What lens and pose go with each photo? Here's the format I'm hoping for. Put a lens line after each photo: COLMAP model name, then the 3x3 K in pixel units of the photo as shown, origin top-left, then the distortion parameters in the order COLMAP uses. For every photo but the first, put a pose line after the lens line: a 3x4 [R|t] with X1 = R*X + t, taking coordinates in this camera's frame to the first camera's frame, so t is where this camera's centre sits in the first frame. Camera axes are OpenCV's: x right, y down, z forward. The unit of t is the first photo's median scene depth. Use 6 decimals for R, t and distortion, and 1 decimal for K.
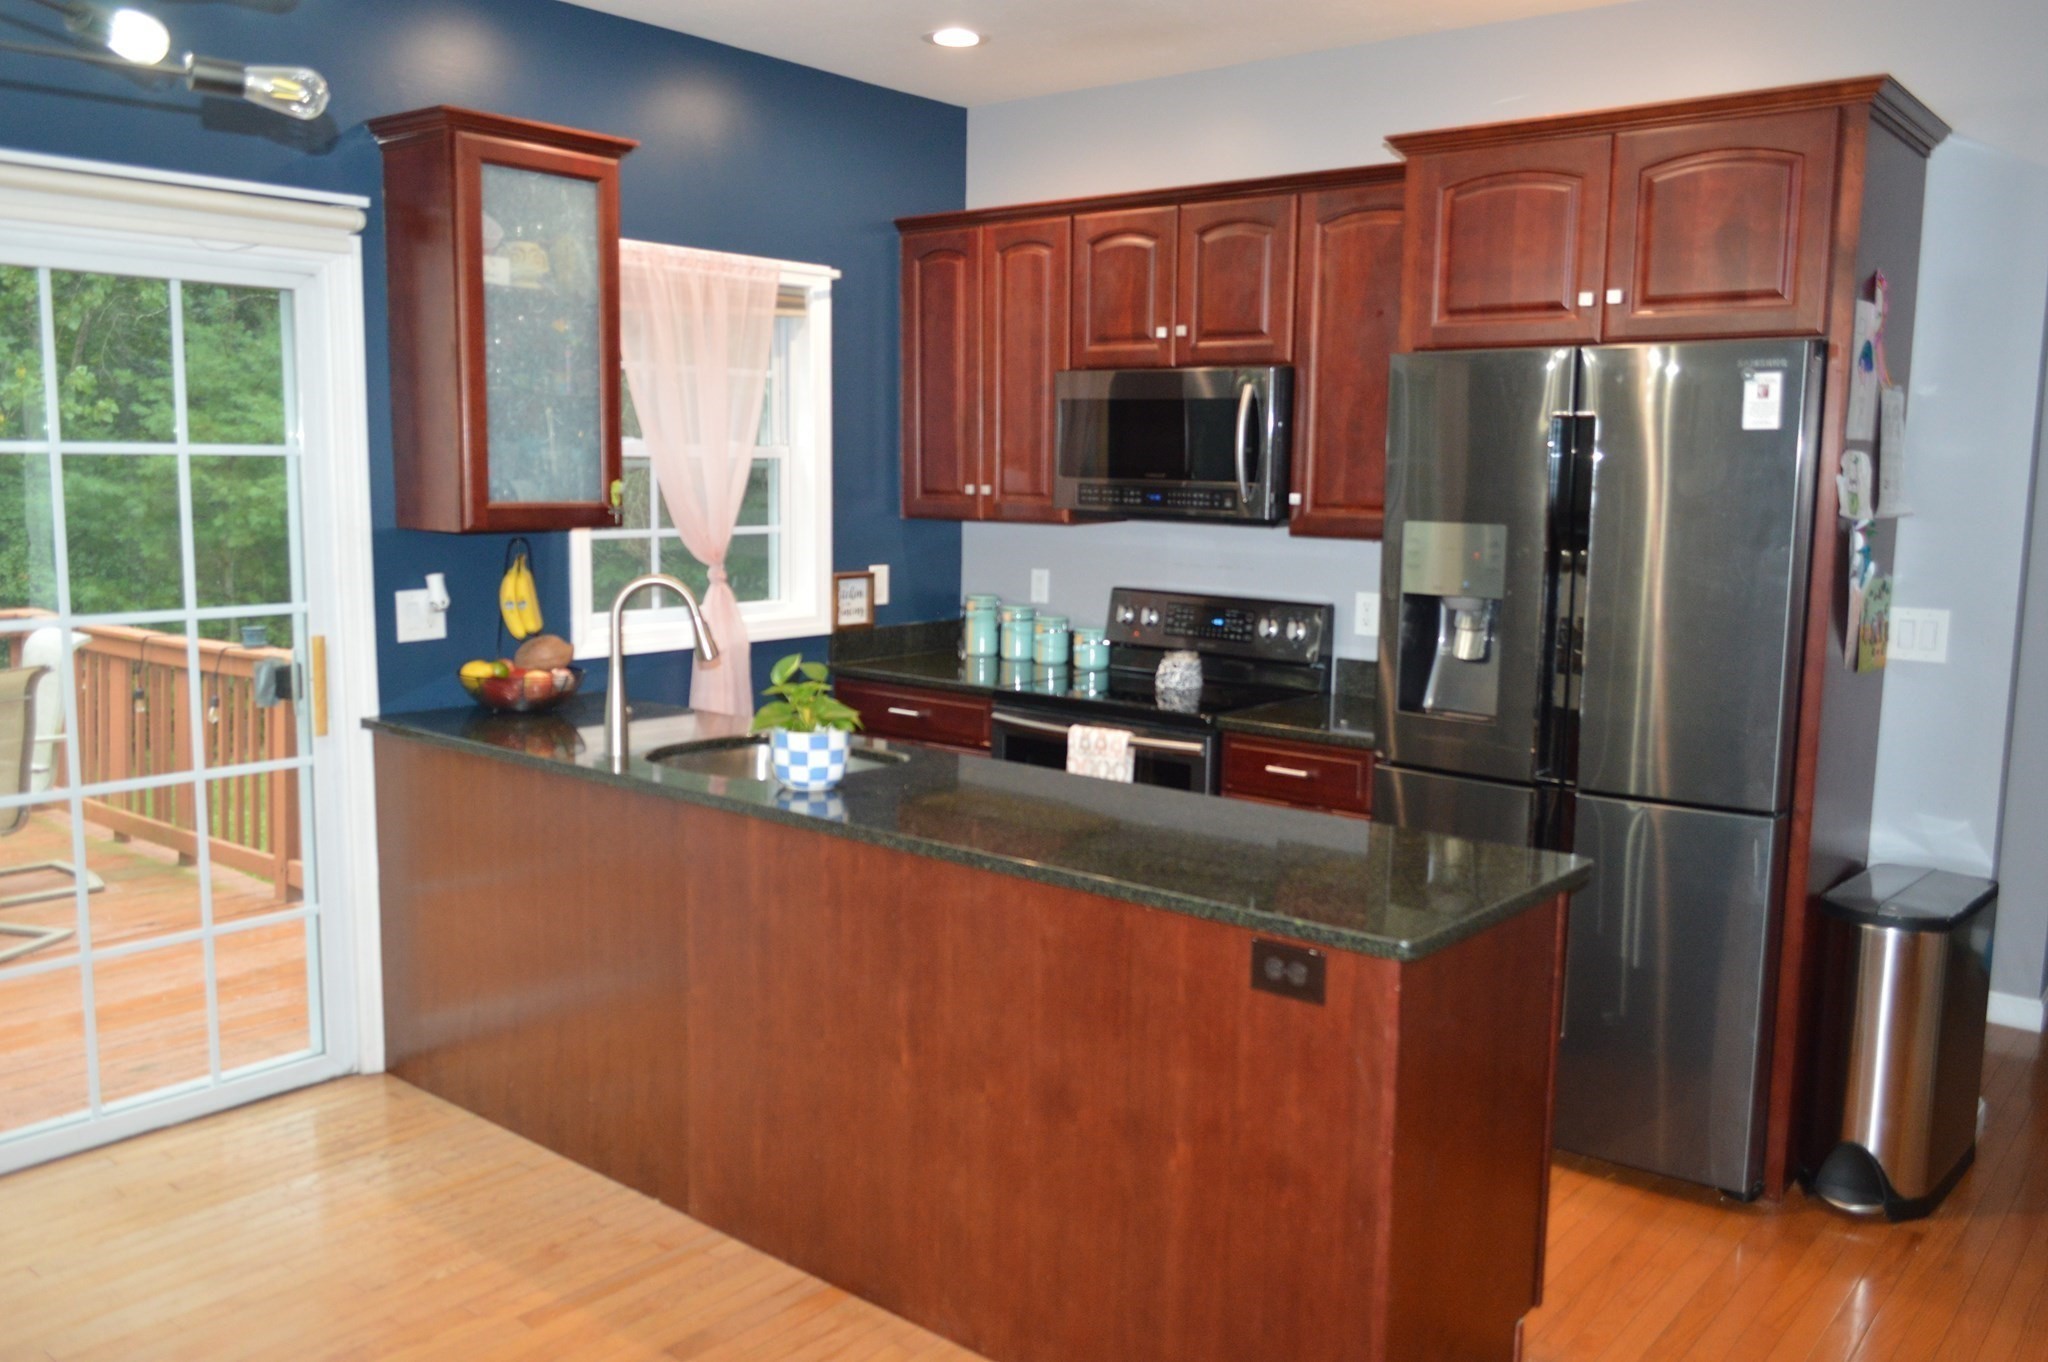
lens RADIAL K [[1632.4, 0, 1025.4], [0, 1632.4, 676.7], [0, 0, 1]] dist [0.007705, 0.002417]
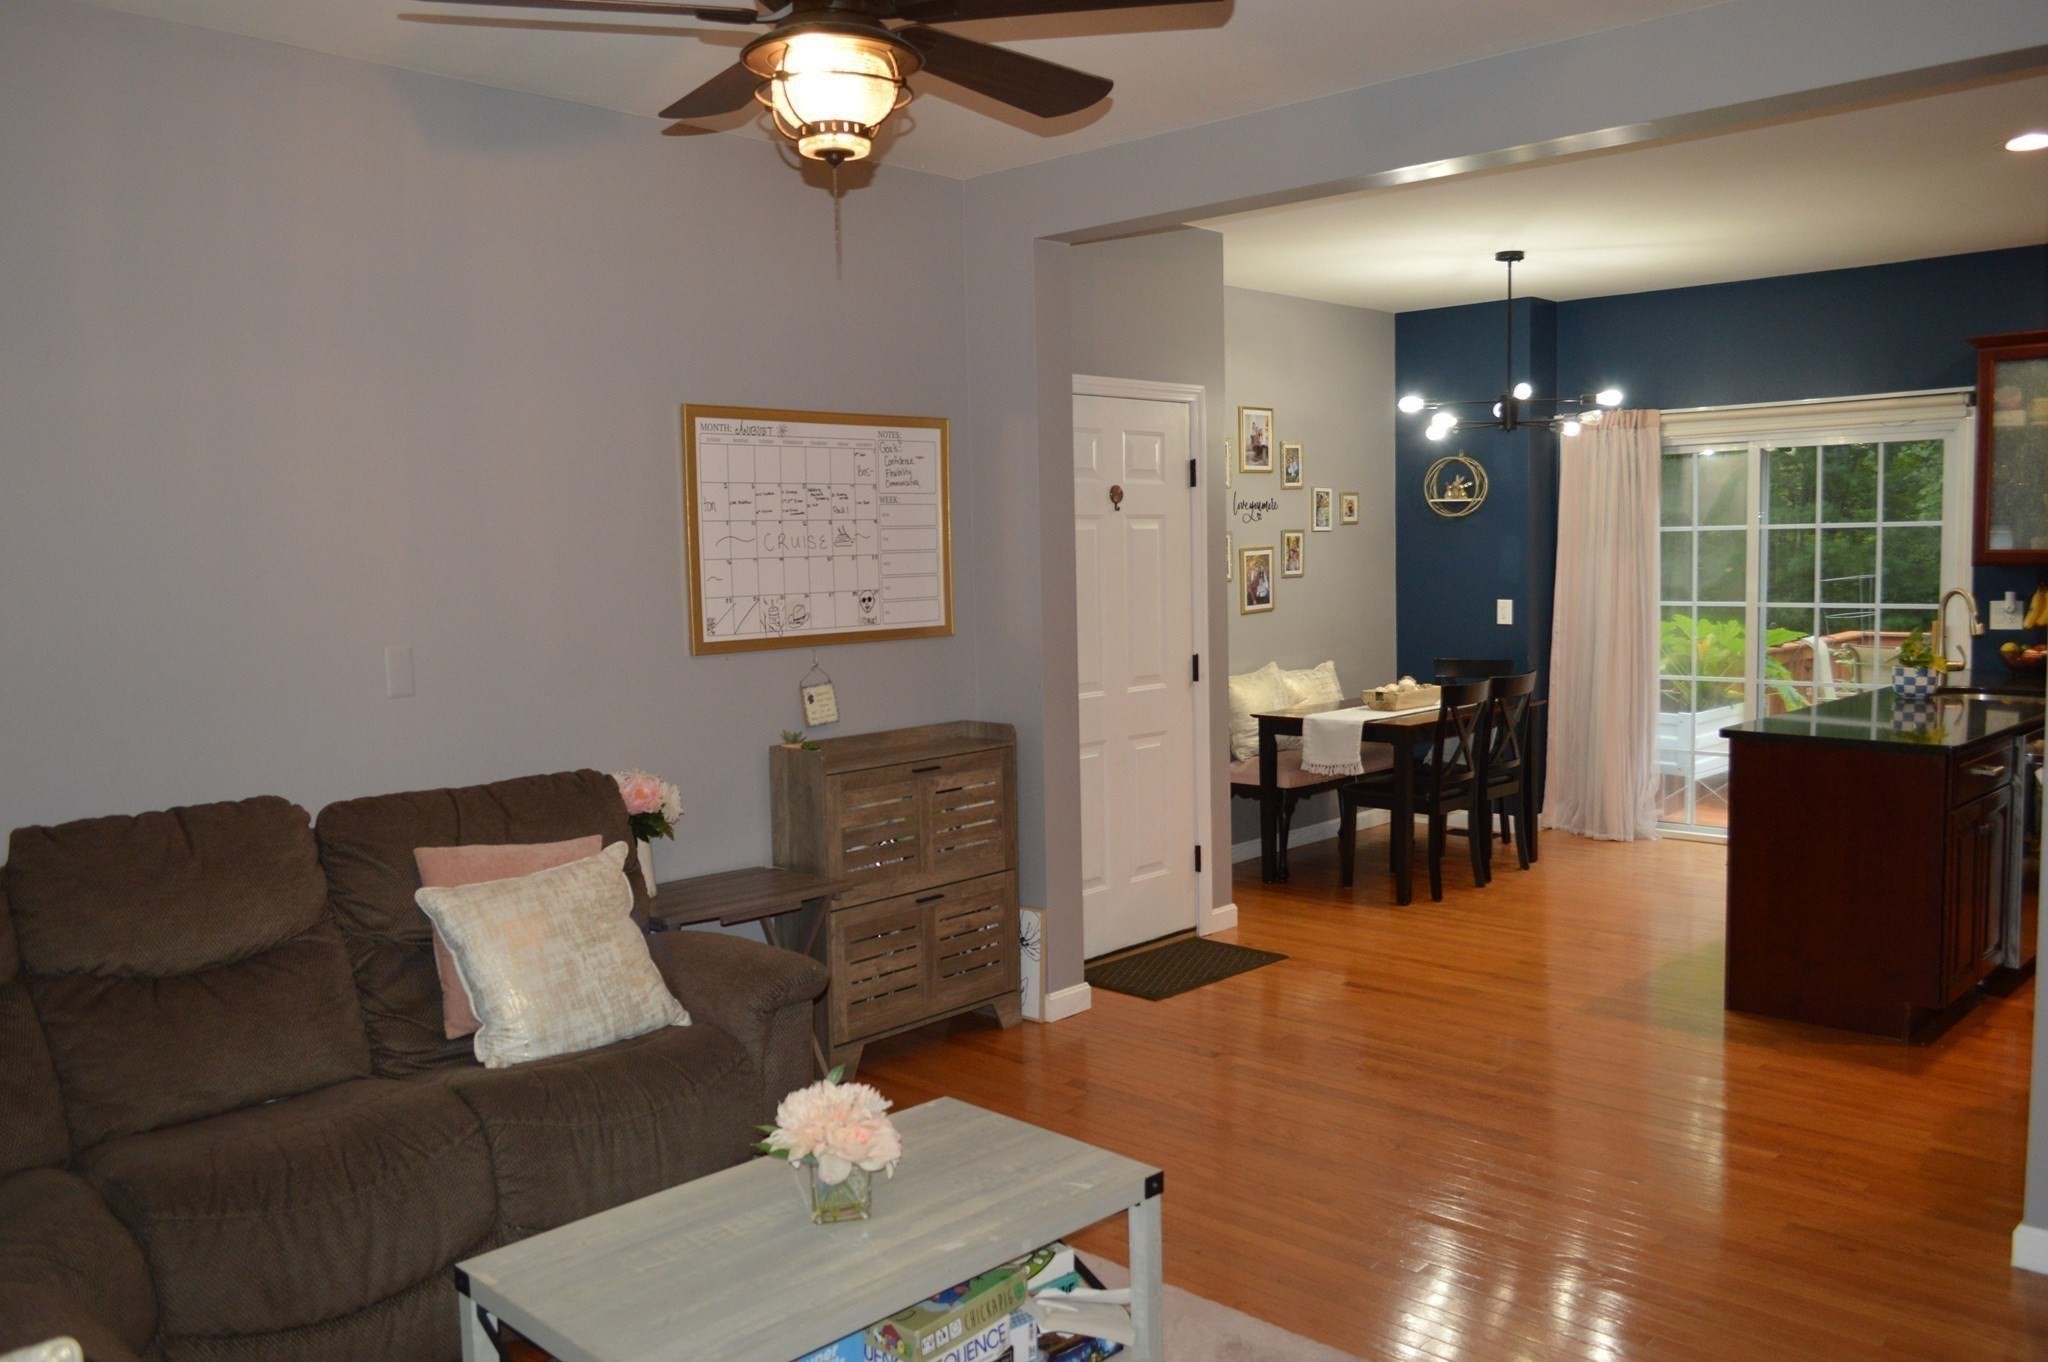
lens RADIAL K [[1632.4, 0, 1025.0], [0, 1632.4, 681.3], [0, 0, 1]] dist [0.007705, 0.002417]
pose [[-0.090829, 0.068185, -0.993529, 1.556441], [-0.109834, 0.990881, 0.078044, 0.011451], [0.989791, 0.116213, -0.082512, 0.127499]]
